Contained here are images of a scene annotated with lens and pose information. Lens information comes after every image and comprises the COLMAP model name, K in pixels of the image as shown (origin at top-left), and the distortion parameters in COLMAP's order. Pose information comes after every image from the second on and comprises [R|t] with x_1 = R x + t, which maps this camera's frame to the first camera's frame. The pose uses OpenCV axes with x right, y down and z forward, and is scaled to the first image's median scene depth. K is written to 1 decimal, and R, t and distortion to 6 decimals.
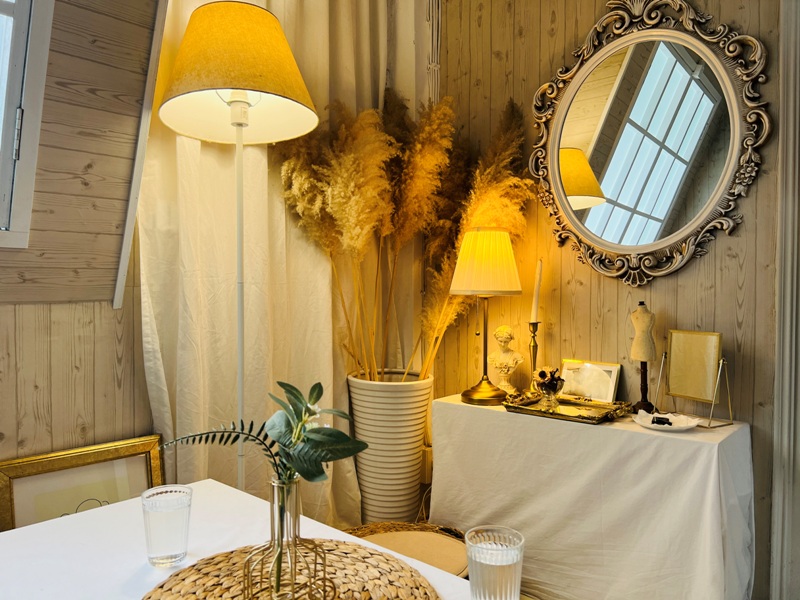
lens RADIAL K [[606.4, 0, 399.2], [0, 606.4, 302.9], [0, 0, 1]] dist [0.046609, -0.054365]
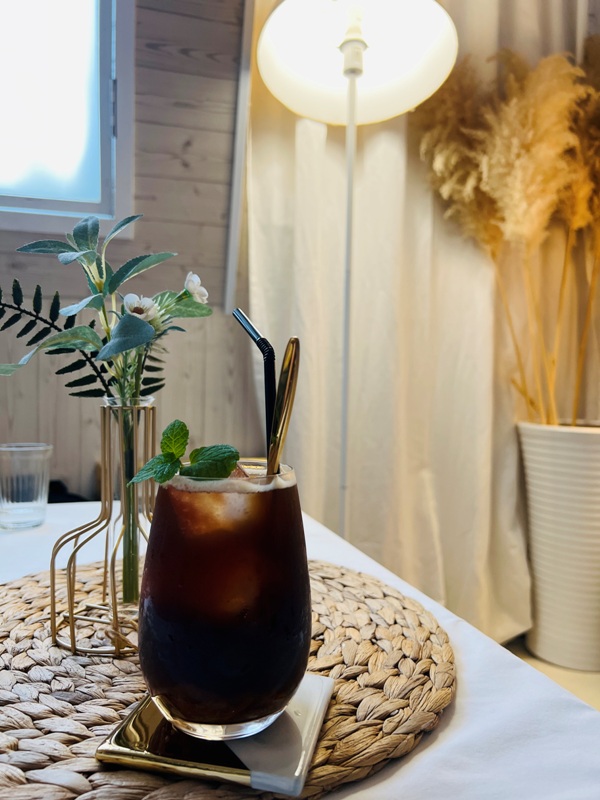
lens RADIAL K [[606.4, 0, 295.9], [0, 606.4, 396.4], [0, 0, 1]] dist [0.046609, -0.054365]
pose [[0.852401, 0.014879, -0.522677, 0.110241], [-0.028366, 0.999439, -0.017810, 0.165017], [0.522119, 0.030007, 0.852344, 0.328680]]
